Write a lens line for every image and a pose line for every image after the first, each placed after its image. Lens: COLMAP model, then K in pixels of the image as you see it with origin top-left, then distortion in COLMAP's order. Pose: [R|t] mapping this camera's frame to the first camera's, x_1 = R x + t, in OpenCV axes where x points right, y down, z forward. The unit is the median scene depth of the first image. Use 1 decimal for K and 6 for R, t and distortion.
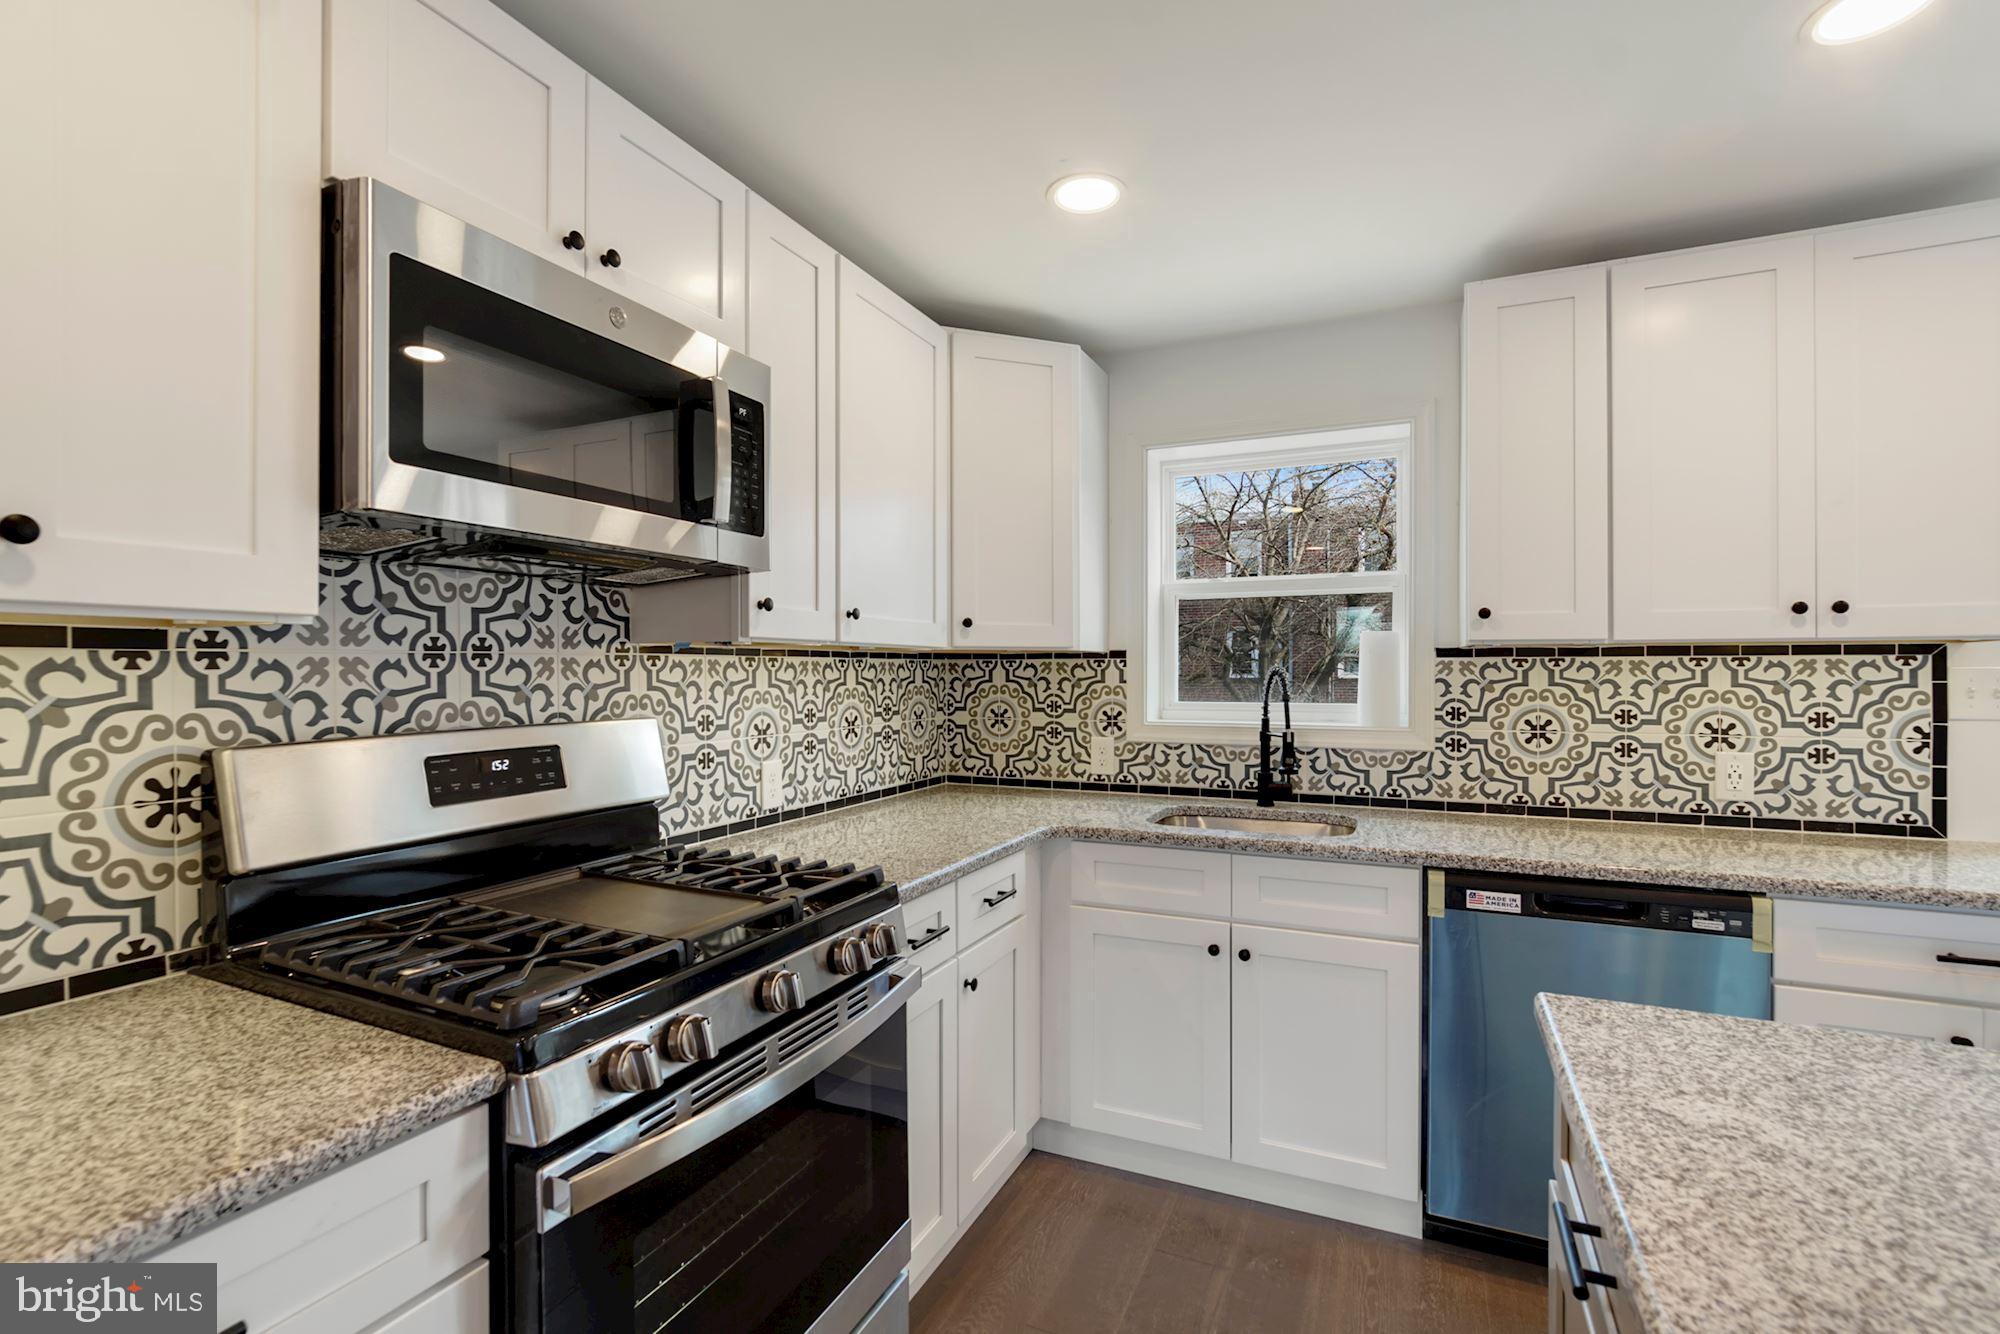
lens RADIAL K [[895.7, 0, 1000.0], [0, 895.7, 667.0], [0, 0, 1]] dist [-0.023039, 0.007848]
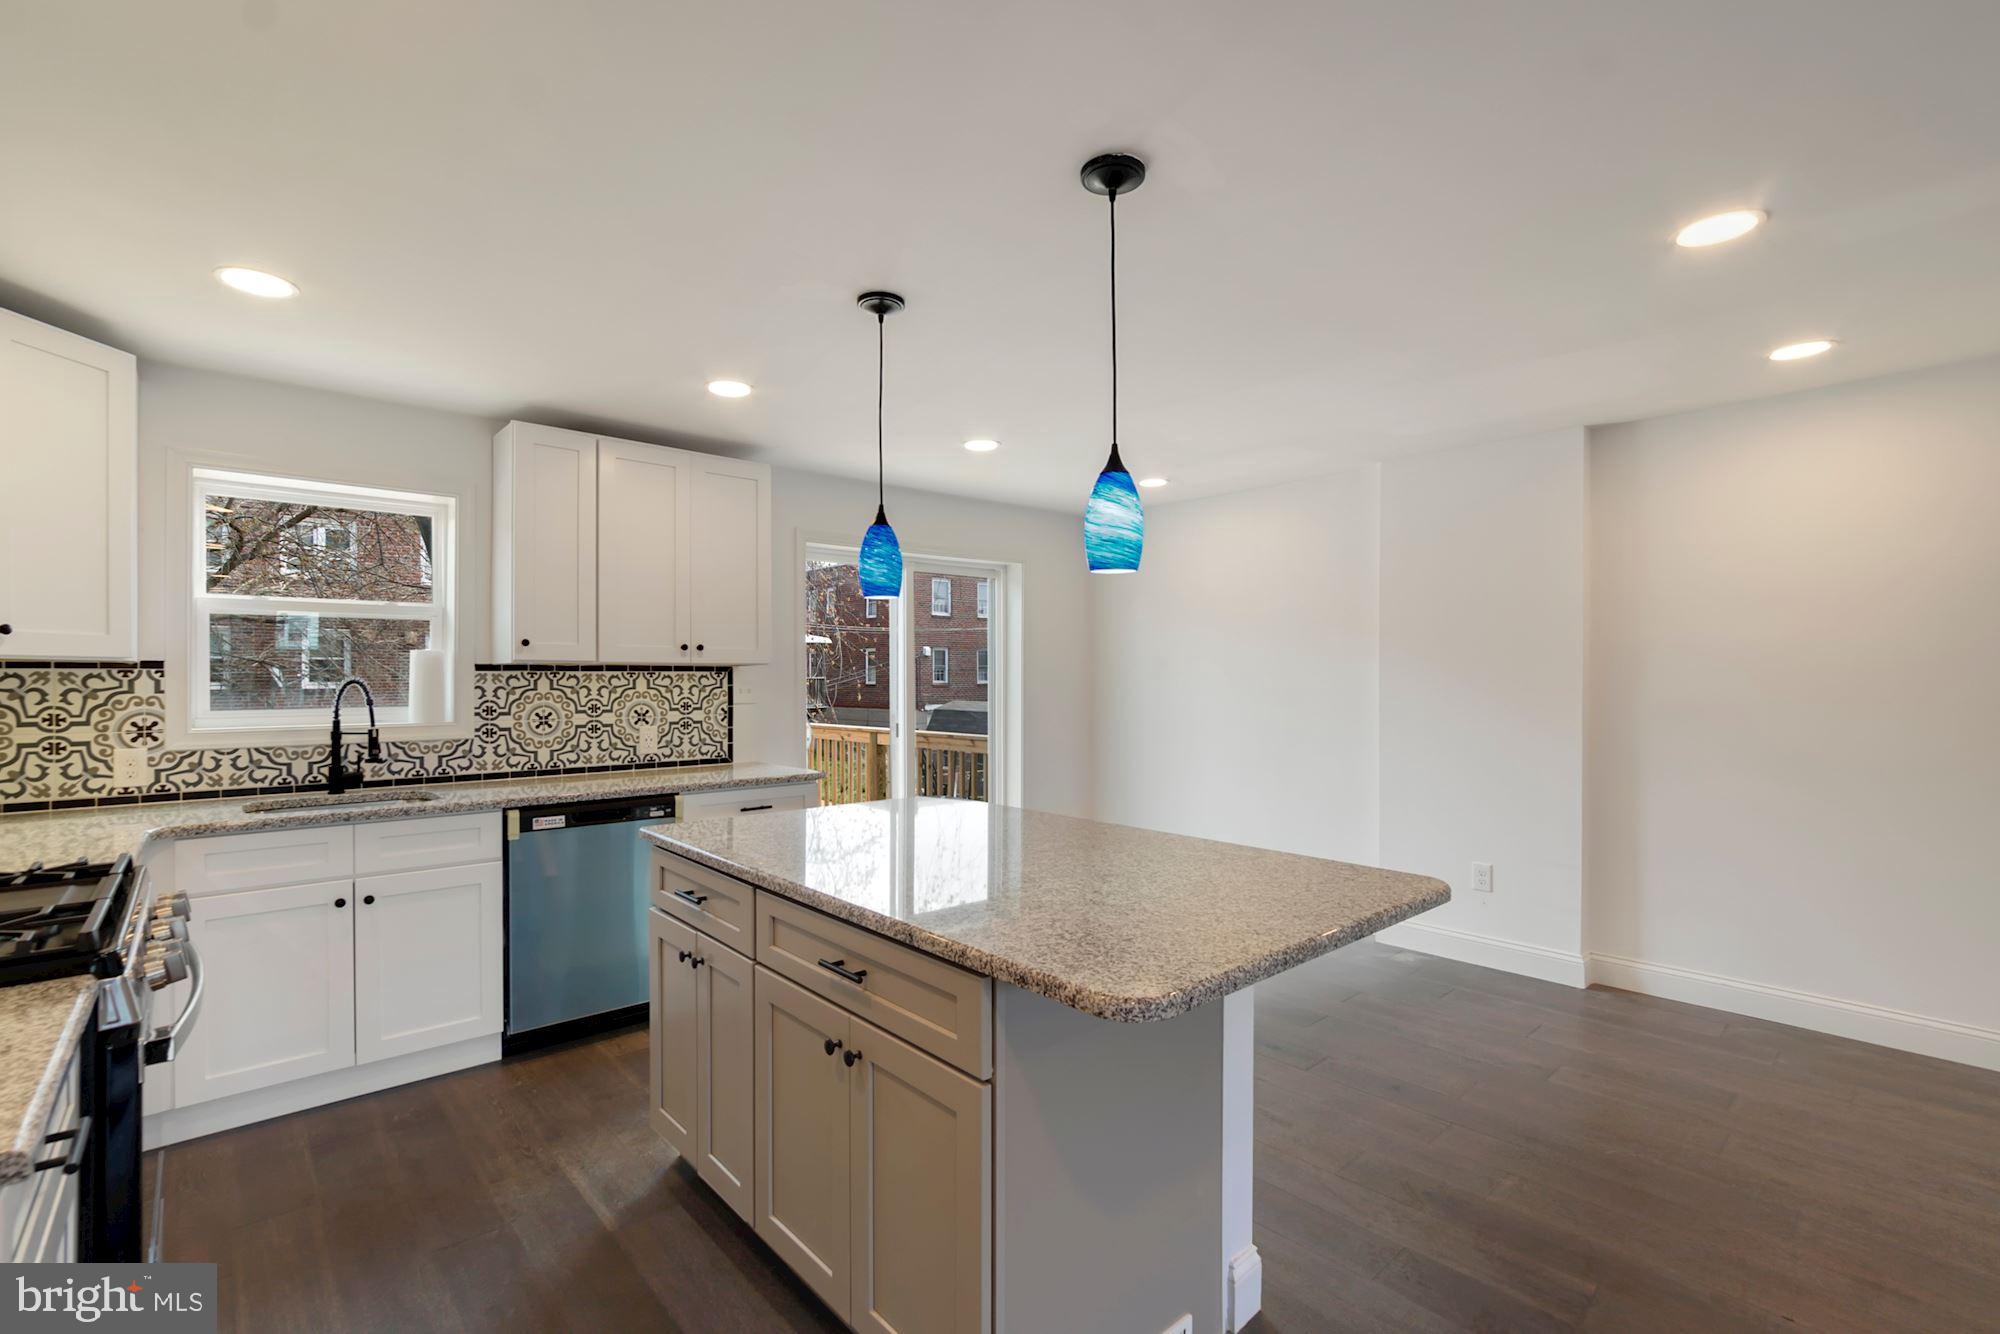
lens RADIAL K [[895.7, 0, 1000.0], [0, 895.7, 667.0], [0, 0, 1]] dist [-0.023039, 0.007848]
pose [[0.382548, 0.012194, 0.923855, -0.498757], [-0.000682, 0.999916, -0.012916, 0.000708], [-0.923935, 0.004311, 0.382525, -0.299332]]
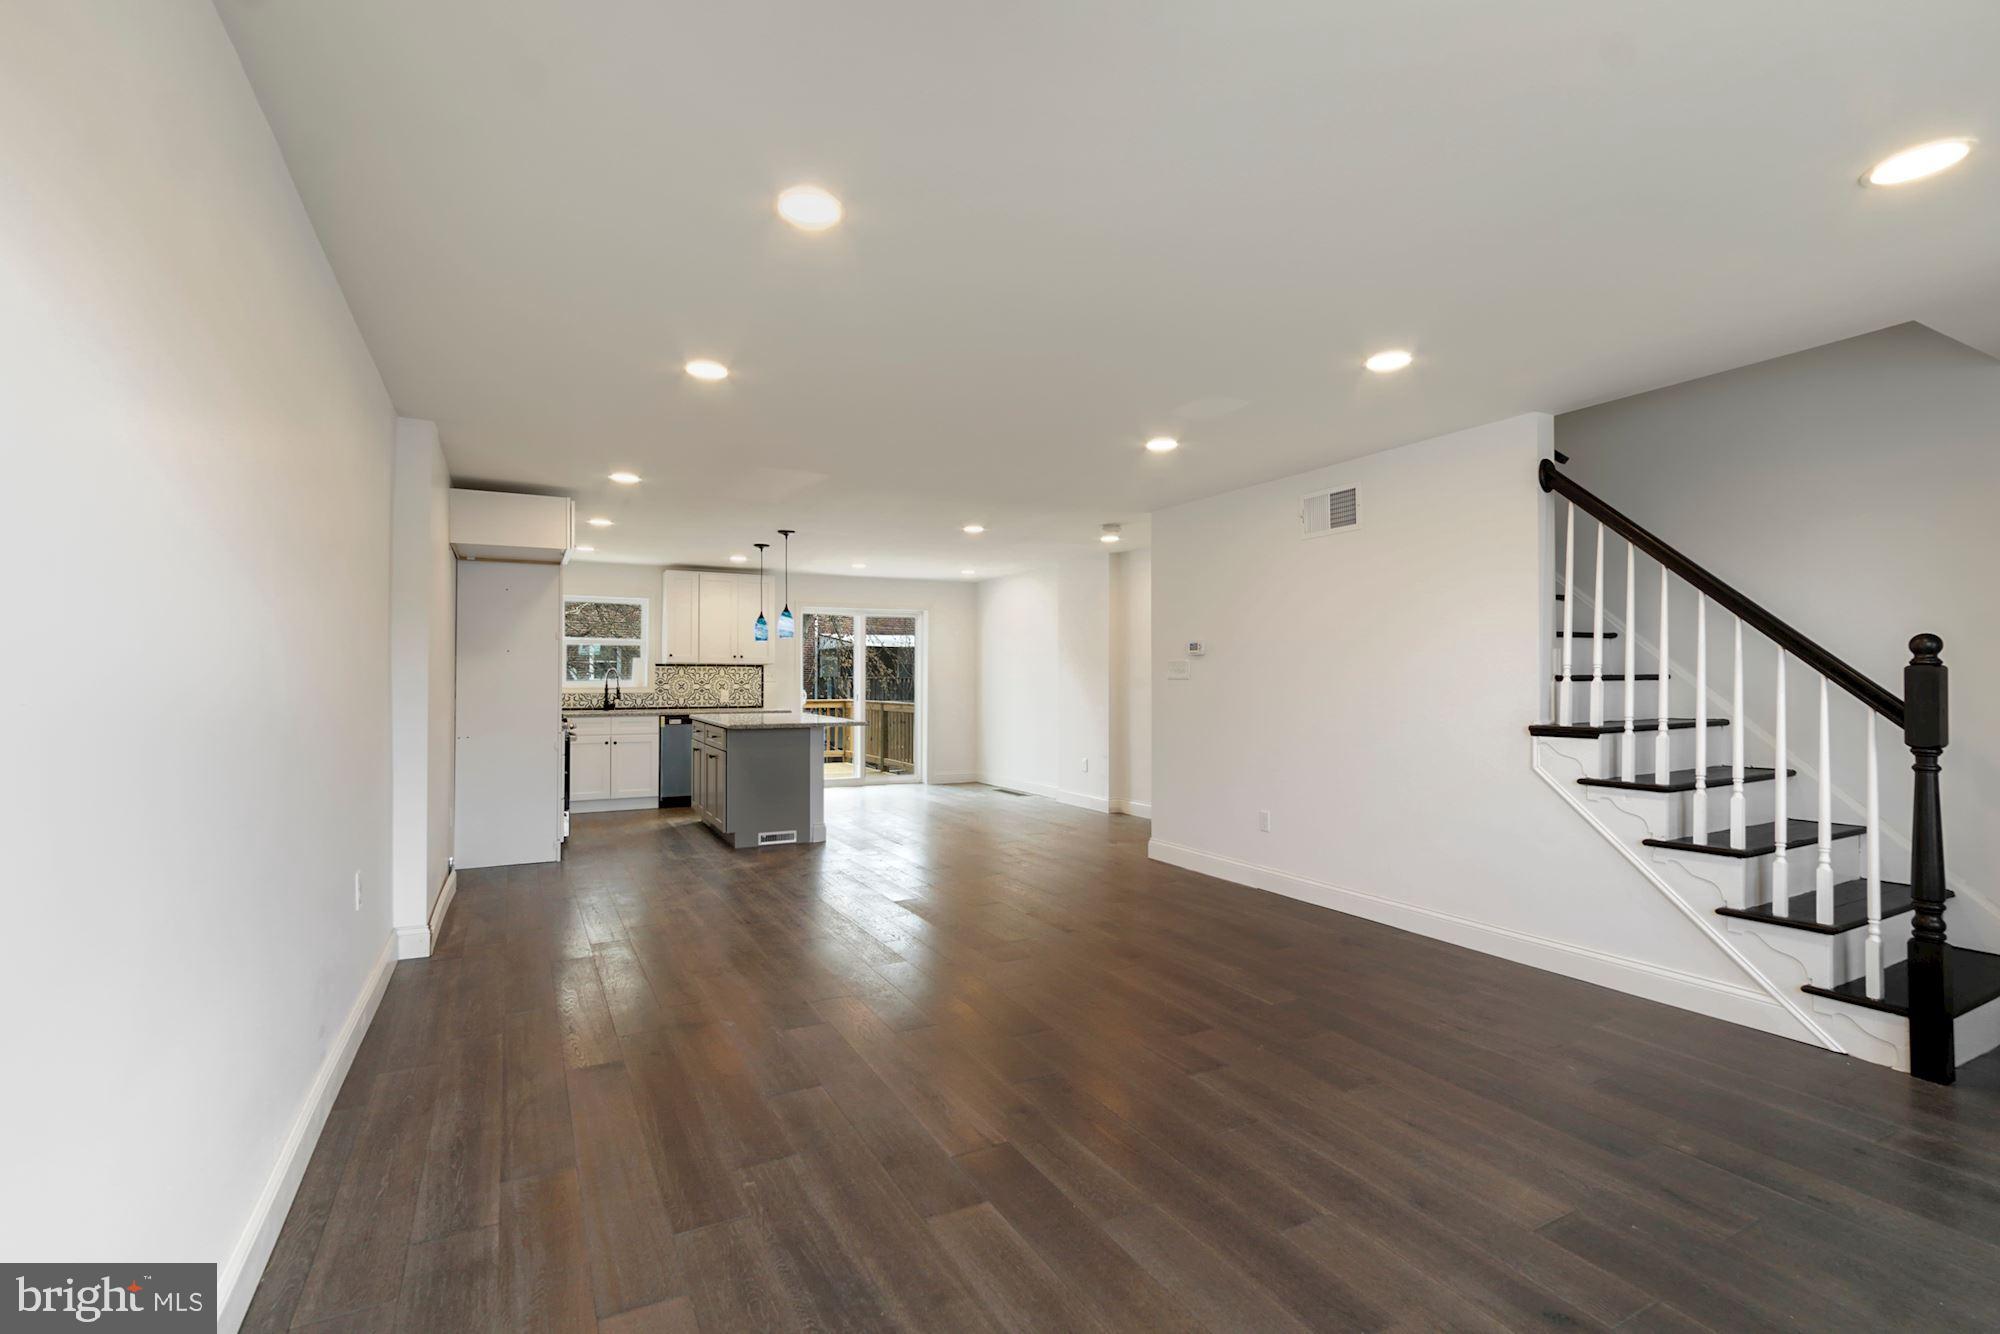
lens RADIAL K [[912.5, 0, 999.5], [0, 912.5, 678.2], [0, 0, 1]] dist [-0.015414, 0.015392]
pose [[0.592022, 0.003780, 0.805913, -1.662824], [-0.004016, 0.999990, -0.001740, 0.038412], [-0.805912, -0.002206, 0.592031, -2.307029]]
